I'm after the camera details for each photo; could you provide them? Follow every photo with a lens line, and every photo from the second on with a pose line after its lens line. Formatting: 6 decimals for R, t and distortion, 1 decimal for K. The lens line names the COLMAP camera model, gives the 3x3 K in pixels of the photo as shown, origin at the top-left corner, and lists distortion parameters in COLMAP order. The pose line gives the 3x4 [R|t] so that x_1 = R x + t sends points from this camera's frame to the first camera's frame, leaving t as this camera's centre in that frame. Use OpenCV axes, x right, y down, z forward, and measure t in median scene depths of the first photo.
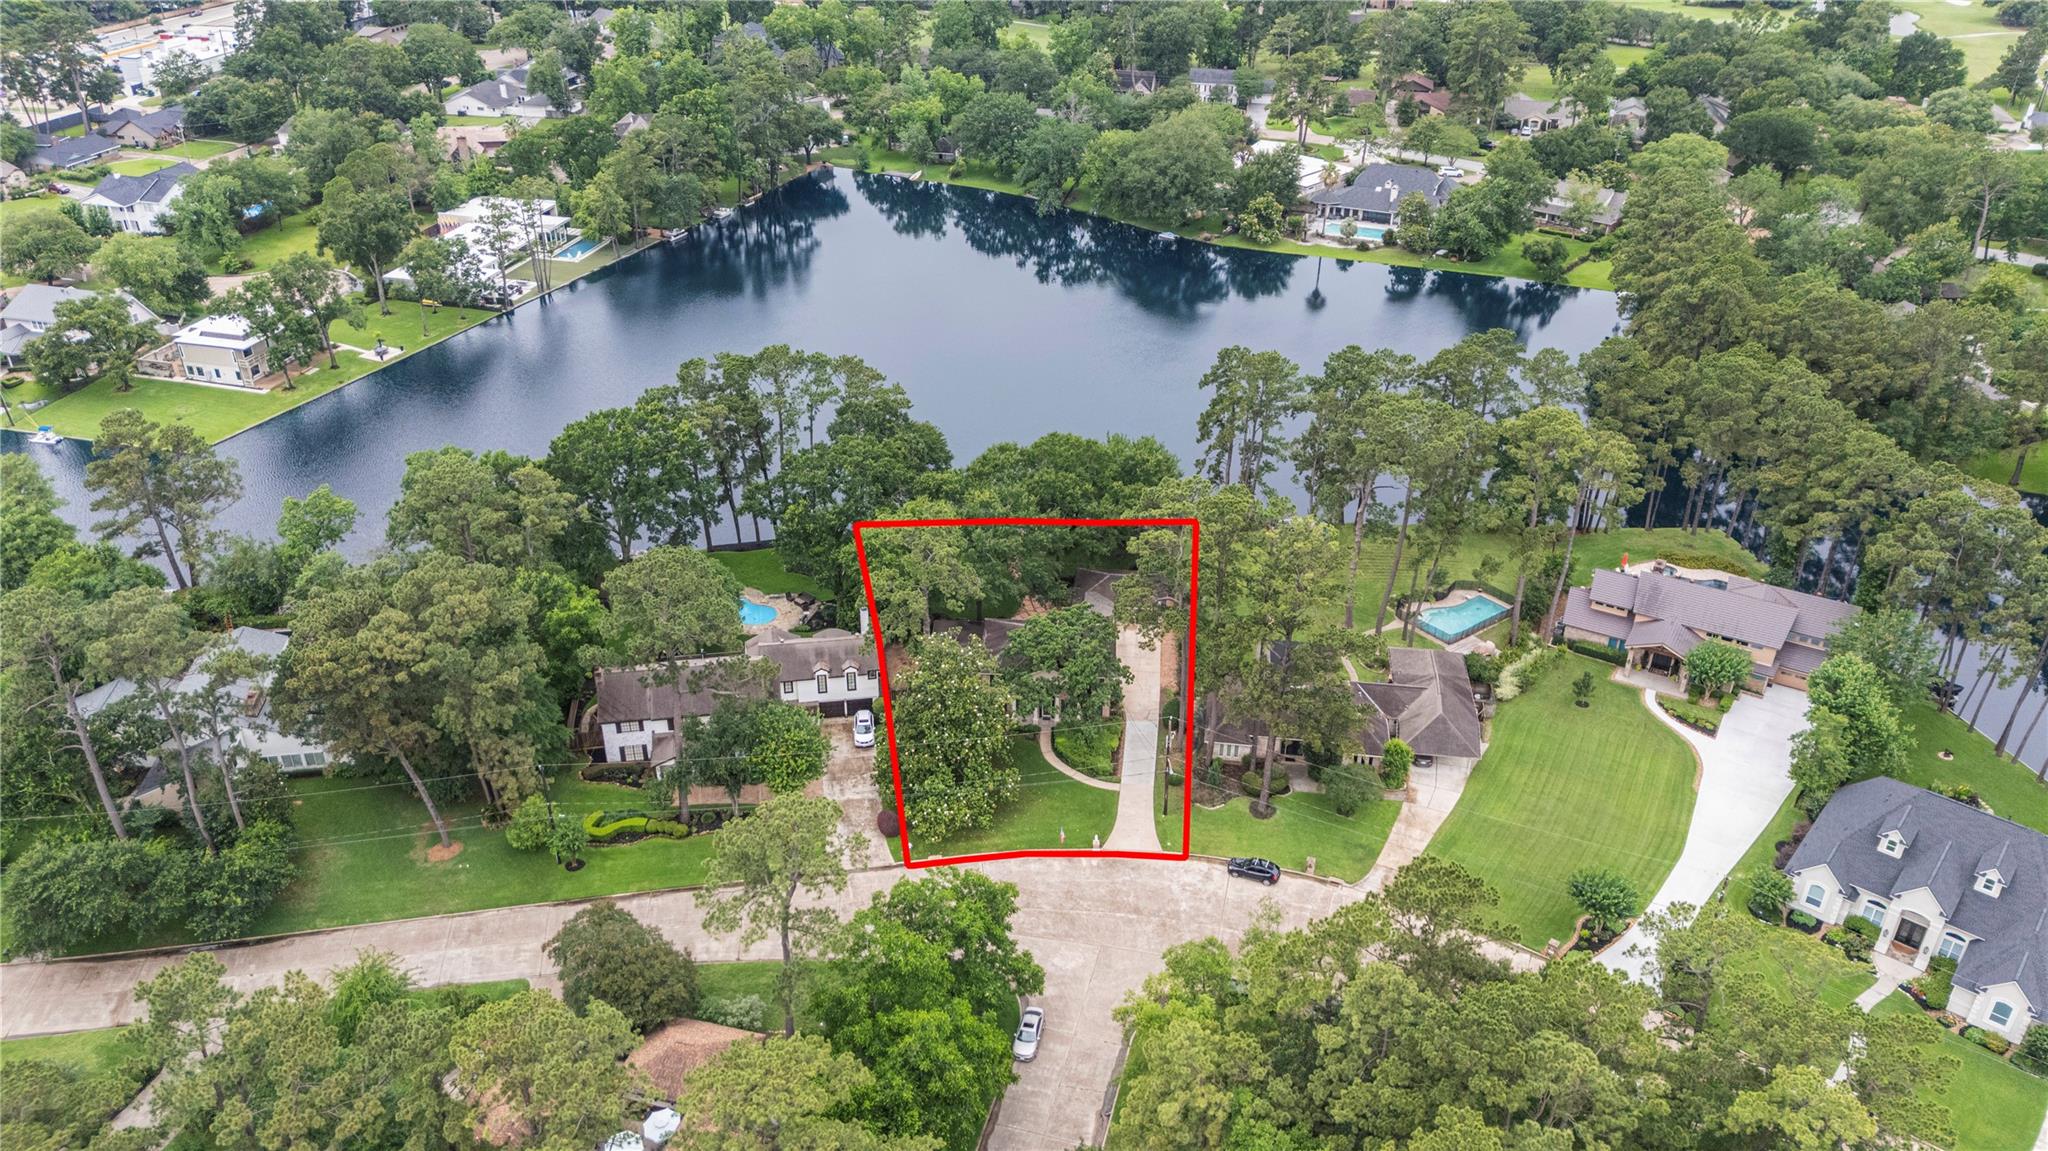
lens RADIAL K [[1431.9, 0, 1024.0], [0, 1431.9, 575.5], [0, 0, 1]] dist [0.066104, 0.000004]
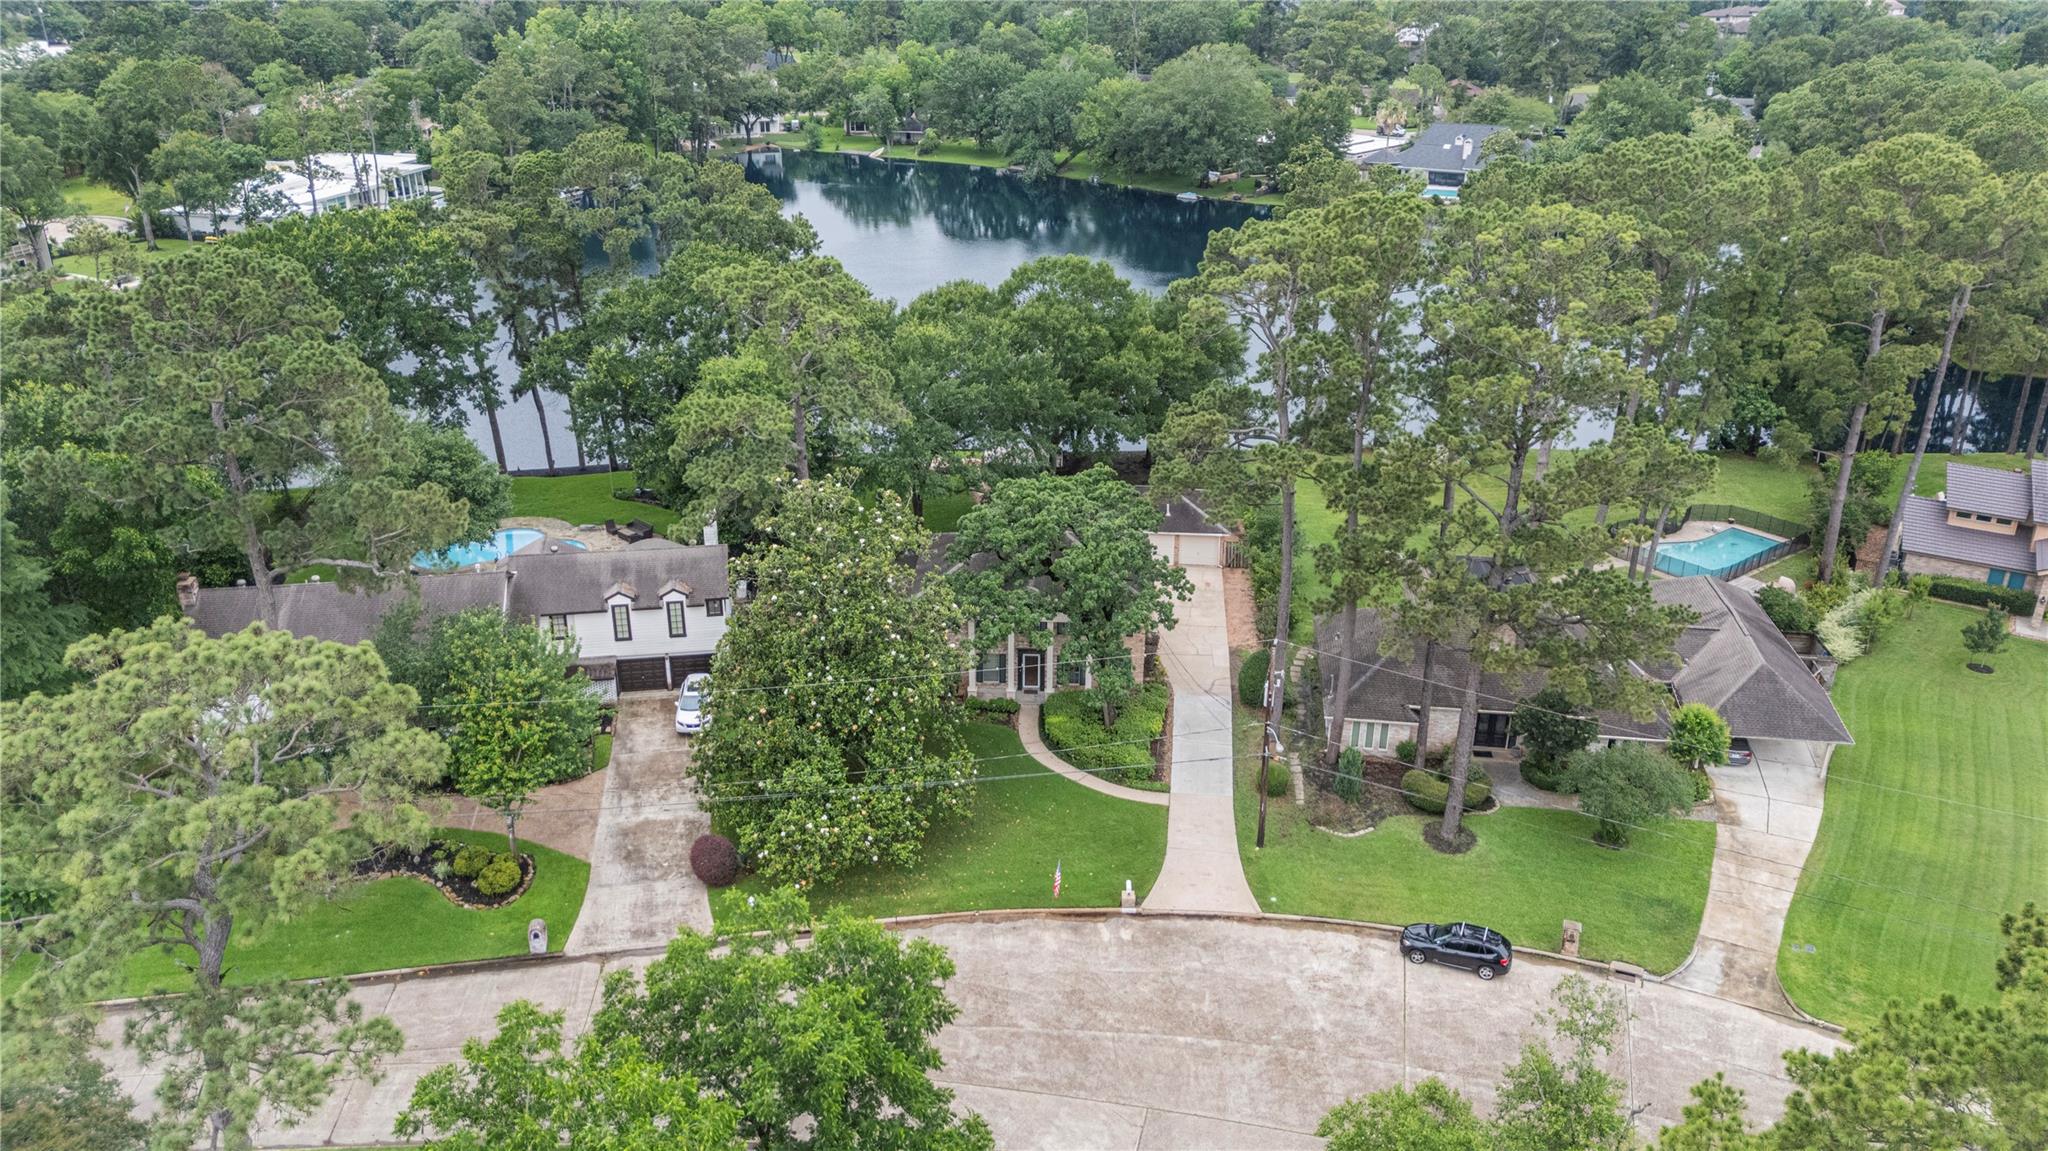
lens RADIAL K [[1450.4, 0, 1033.2], [0, 1450.4, 577.6], [0, 0, 1]] dist [0.028463, -0.000821]
pose [[0.999917, 0.001822, 0.012786, 0.009982], [-0.000433, 0.994172, -0.107808, 0.122718], [-0.012908, 0.107793, 0.994090, 0.458949]]
